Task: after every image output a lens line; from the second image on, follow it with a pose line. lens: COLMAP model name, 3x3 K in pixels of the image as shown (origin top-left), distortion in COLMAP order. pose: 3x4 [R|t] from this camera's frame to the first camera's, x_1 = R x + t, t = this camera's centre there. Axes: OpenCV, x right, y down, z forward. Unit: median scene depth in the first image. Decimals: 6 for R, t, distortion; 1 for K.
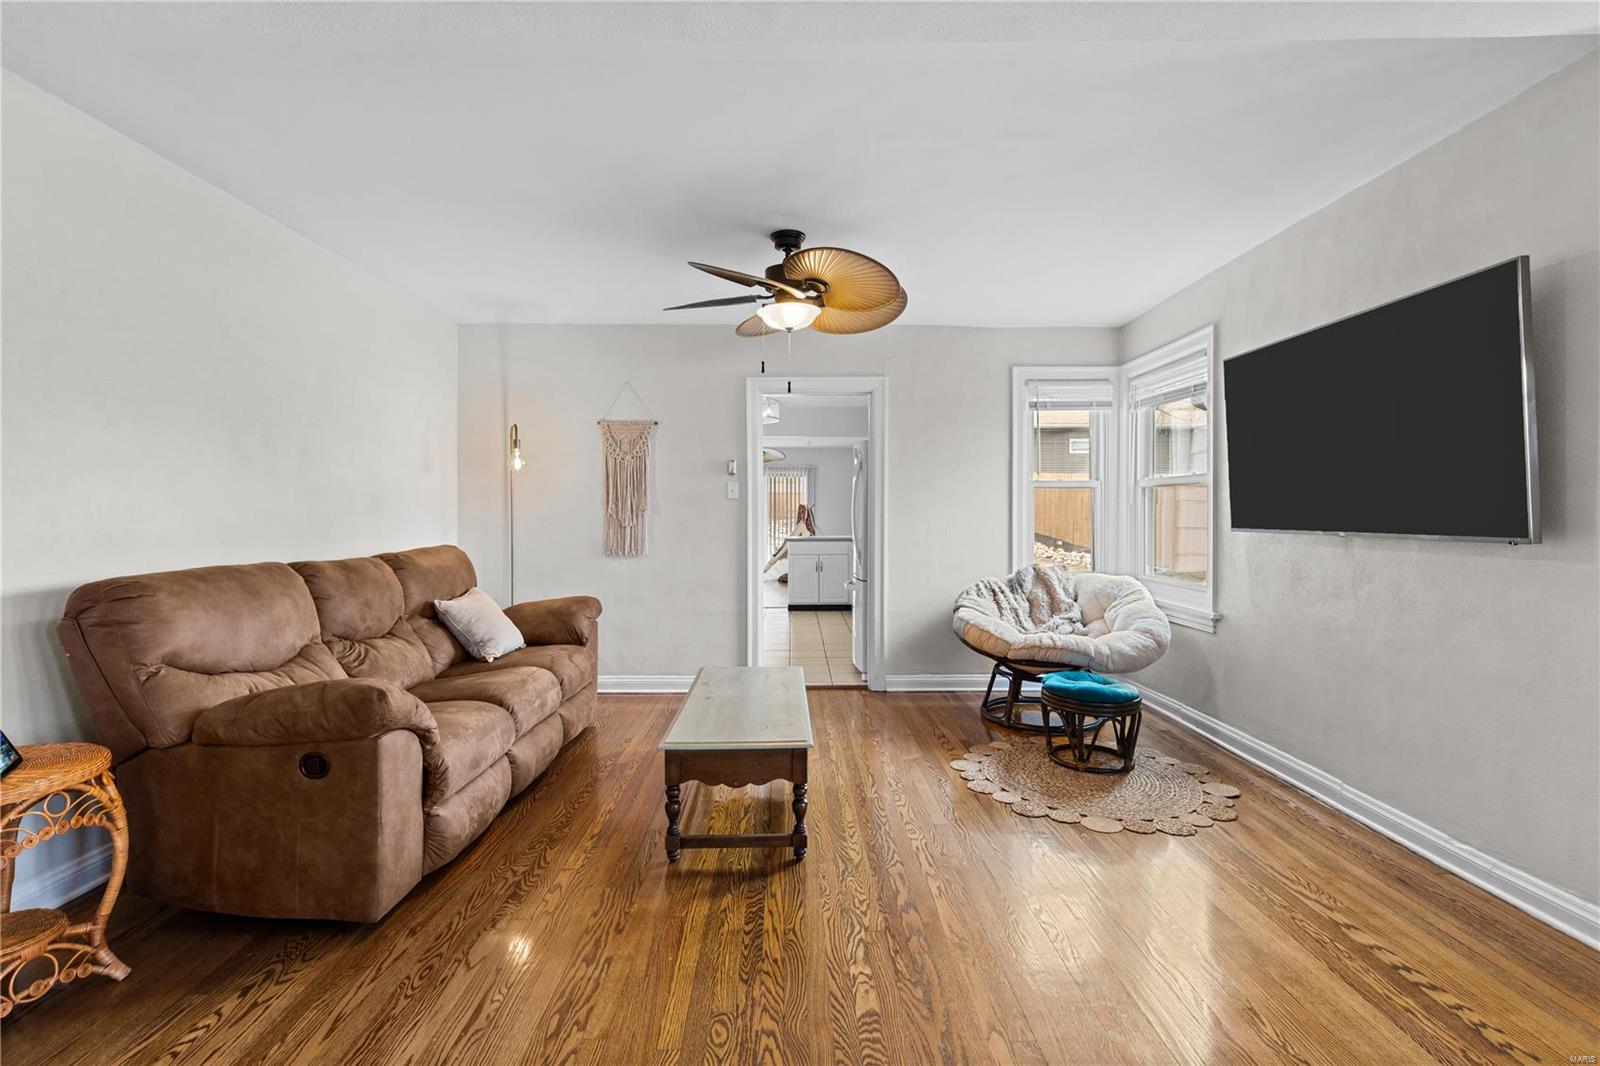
lens RADIAL K [[744.8, 0, 794.1], [0, 744.8, 514.9], [0, 0, 1]] dist [0.002629, 0.000414]
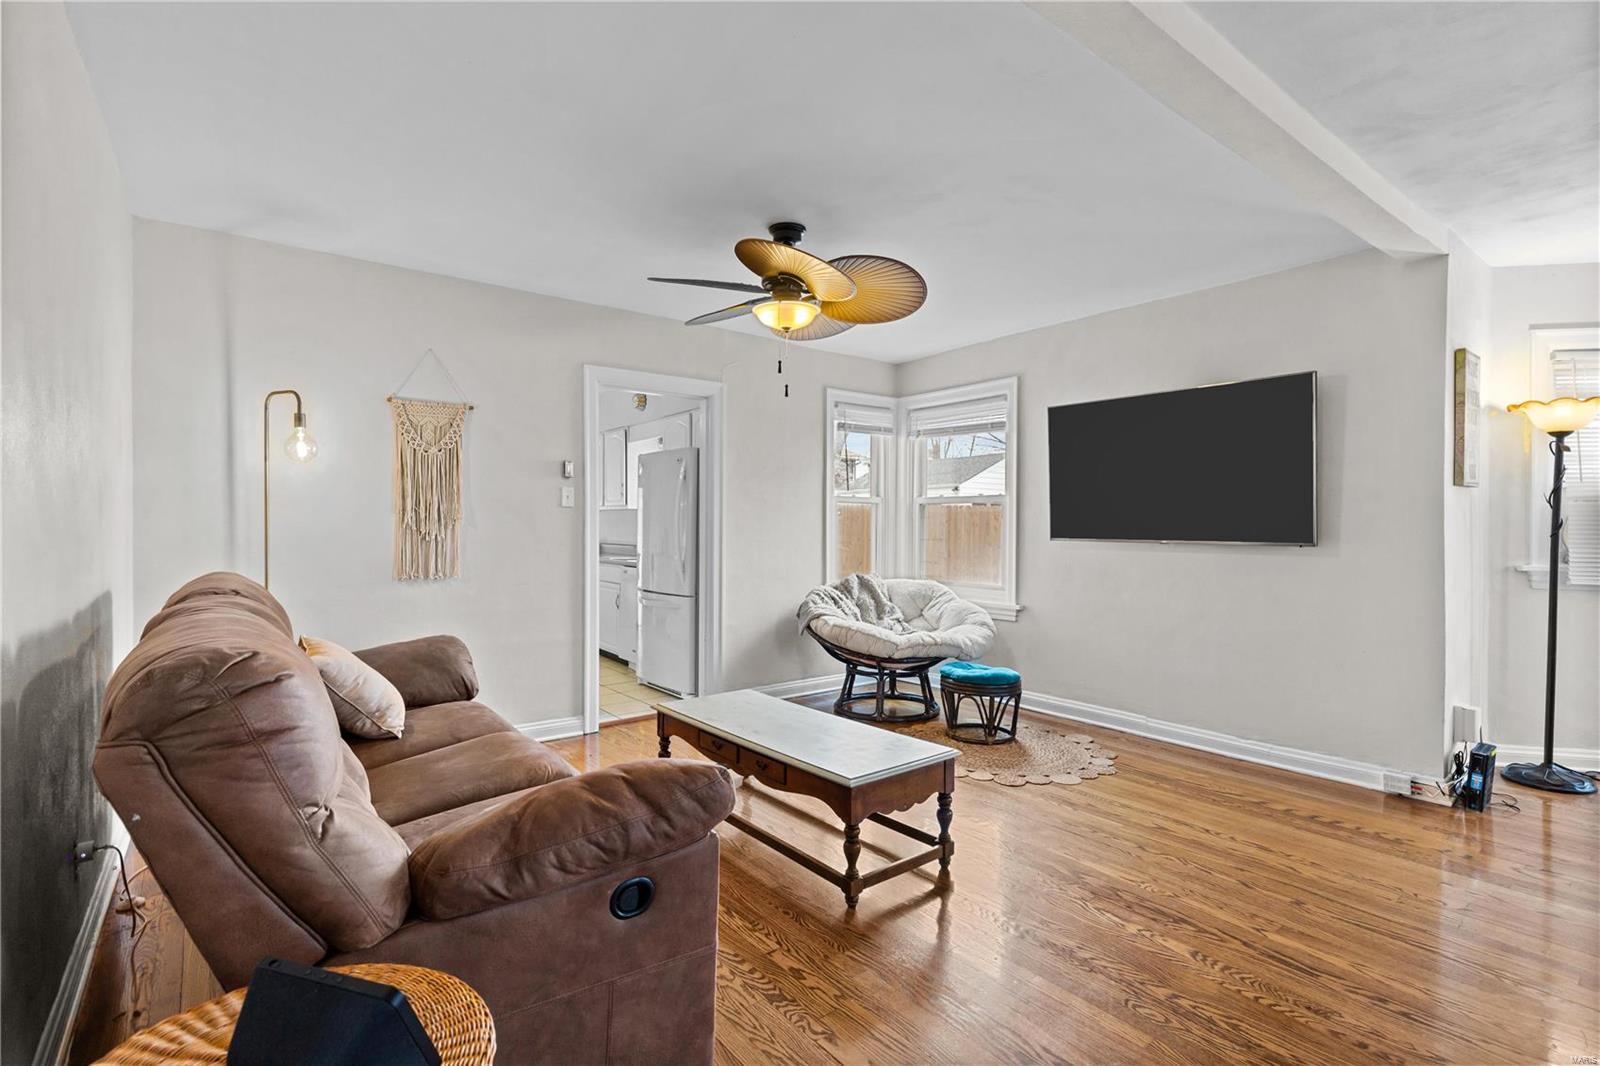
lens RADIAL K [[763.9, 0, 800.0], [0, 763.9, 533.0], [0, 0, 1]] dist [-0.003507, -0.000595]
pose [[0.791471, -0.001404, 0.611205, -0.564233], [-0.003969, 0.999964, 0.007437, 0.000658], [-0.611194, -0.008313, 0.791437, 0.218606]]
